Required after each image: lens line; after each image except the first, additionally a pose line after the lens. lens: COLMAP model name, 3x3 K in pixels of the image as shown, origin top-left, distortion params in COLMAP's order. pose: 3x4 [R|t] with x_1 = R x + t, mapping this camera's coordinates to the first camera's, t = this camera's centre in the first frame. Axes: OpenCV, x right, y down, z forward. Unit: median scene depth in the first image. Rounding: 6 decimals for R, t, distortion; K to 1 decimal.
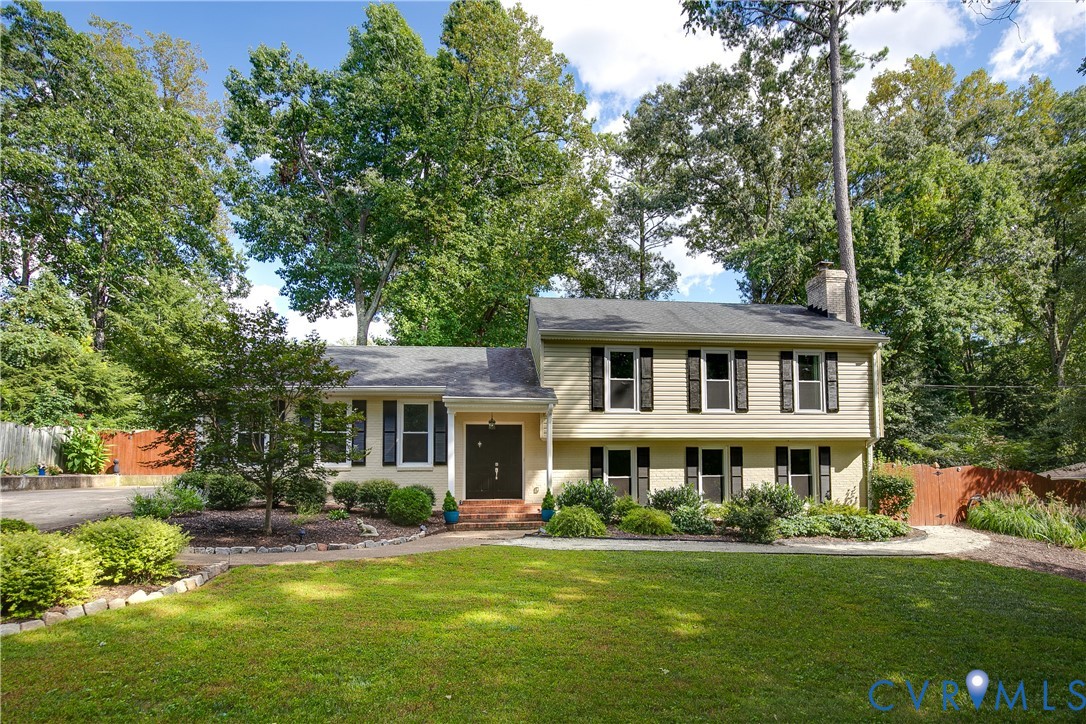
lens RADIAL K [[626.9, 0, 577.8], [0, 626.9, 415.2], [0, 0, 1]] dist [-0.017991, 0.001120]
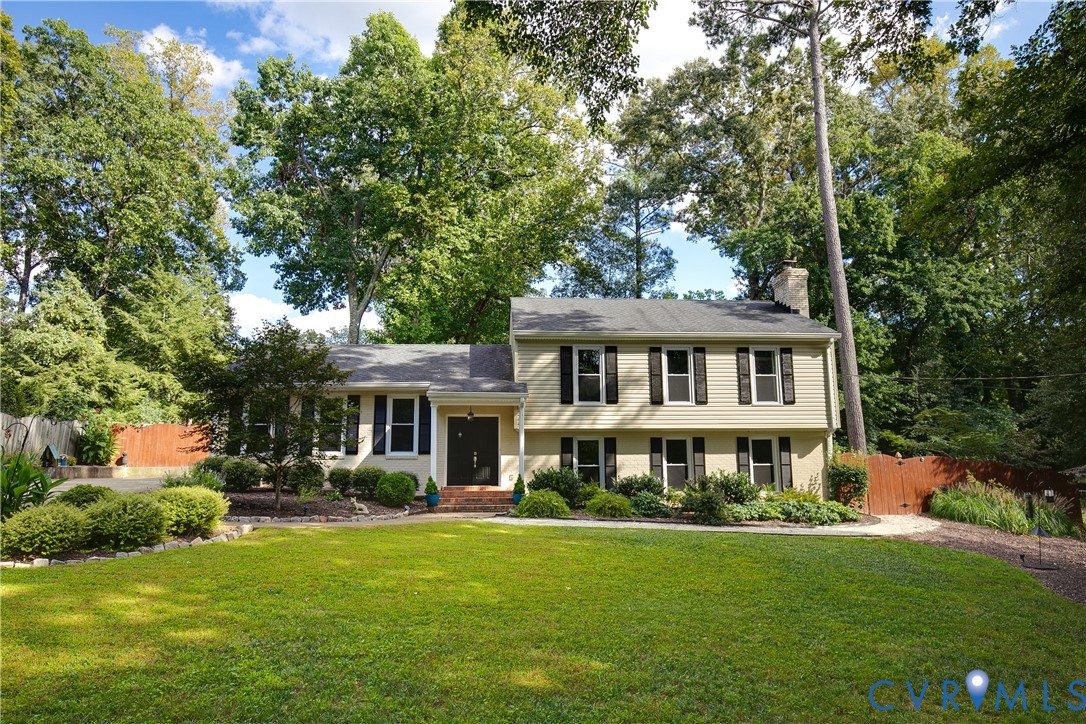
lens RADIAL K [[698.9, 0, 543.1], [0, 698.9, 327.4], [0, 0, 1]] dist [-0.002531, -0.000889]
pose [[0.997993, -0.011145, -0.062342, 0.031451], [0.003966, 0.993460, -0.114113, -0.000104], [0.063206, 0.113636, 0.991510, -0.106793]]
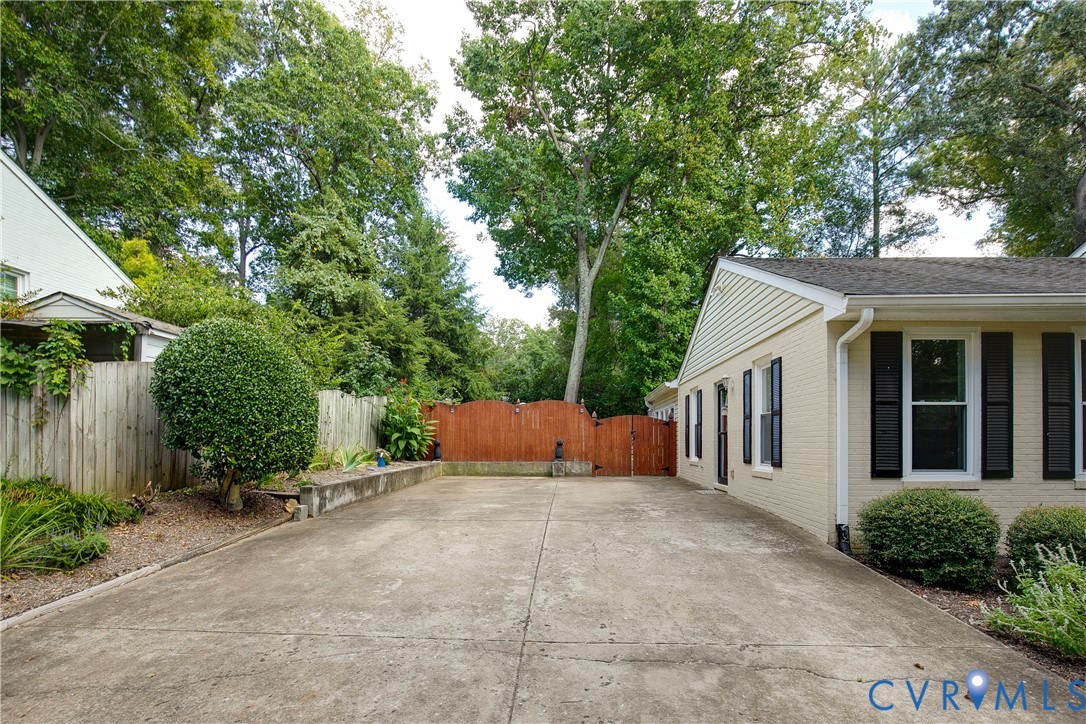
lens RADIAL K [[538.4, 0, 546.2], [0, 538.4, 421.6], [0, 0, 1]] dist [-0.023406, -0.000099]
pose [[0.984762, 0.004875, -0.173841, -0.323930], [0.006350, 0.997933, 0.063954, 0.005651], [0.173794, -0.064083, 0.982695, 0.247675]]
